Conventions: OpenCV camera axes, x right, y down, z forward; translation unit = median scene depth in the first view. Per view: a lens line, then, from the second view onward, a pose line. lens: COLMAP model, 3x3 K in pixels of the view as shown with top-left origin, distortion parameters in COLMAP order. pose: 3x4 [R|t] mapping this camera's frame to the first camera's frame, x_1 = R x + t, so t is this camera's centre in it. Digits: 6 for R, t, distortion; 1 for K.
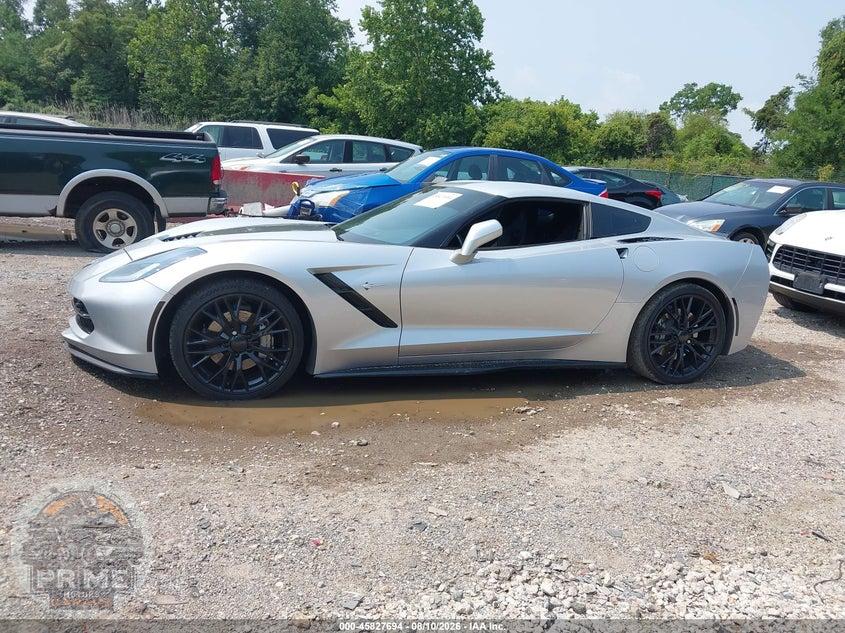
lens RADIAL K [[667.6, 0, 422.5], [0, 667.6, 337.7], [0, 0, 1]] dist [-0.000345, 0.001859]
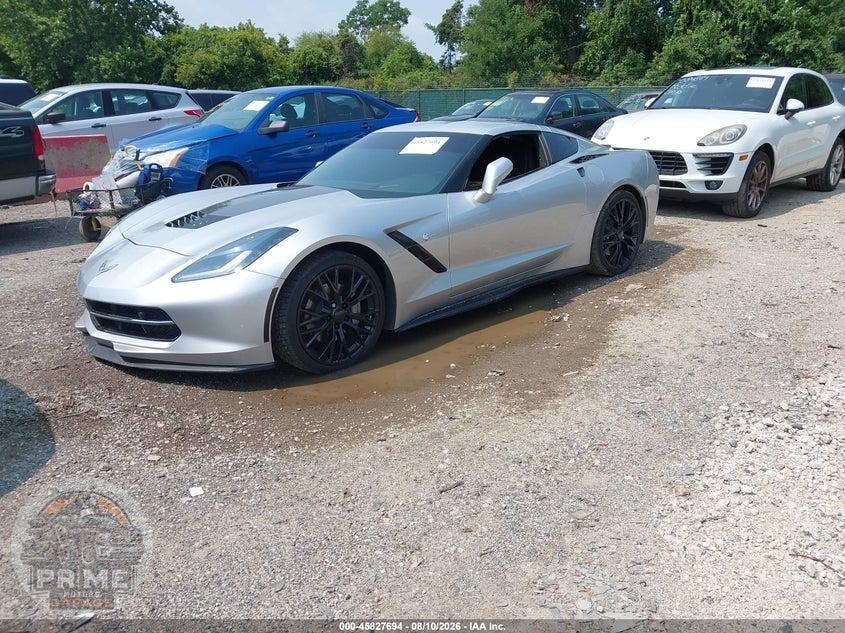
lens RADIAL K [[667.6, 0, 422.5], [0, 667.6, 337.7], [0, 0, 1]] dist [-0.000345, 0.001859]
pose [[0.894067, -0.234013, 0.381945, -0.047888], [0.194325, 0.970899, 0.139977, -0.006397], [-0.403587, -0.050928, 0.913523, 0.001971]]
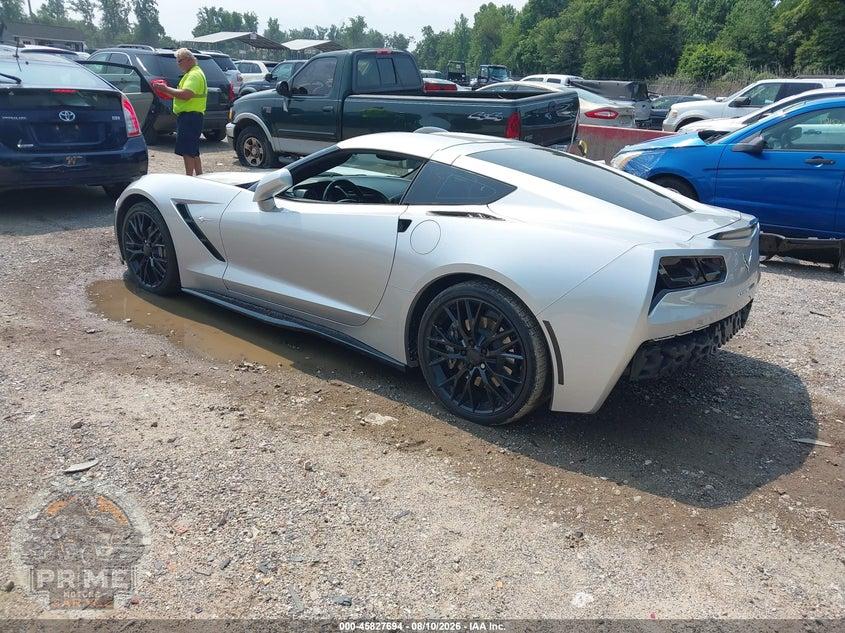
lens RADIAL K [[667.6, 0, 422.5], [0, 667.6, 337.7], [0, 0, 1]] dist [-0.000345, 0.001859]
pose [[0.541731, 0.251049, -0.802186, 0.100000], [-0.215128, 0.963980, 0.156403, -0.012876], [0.812556, 0.087844, 0.576226, 0.059563]]
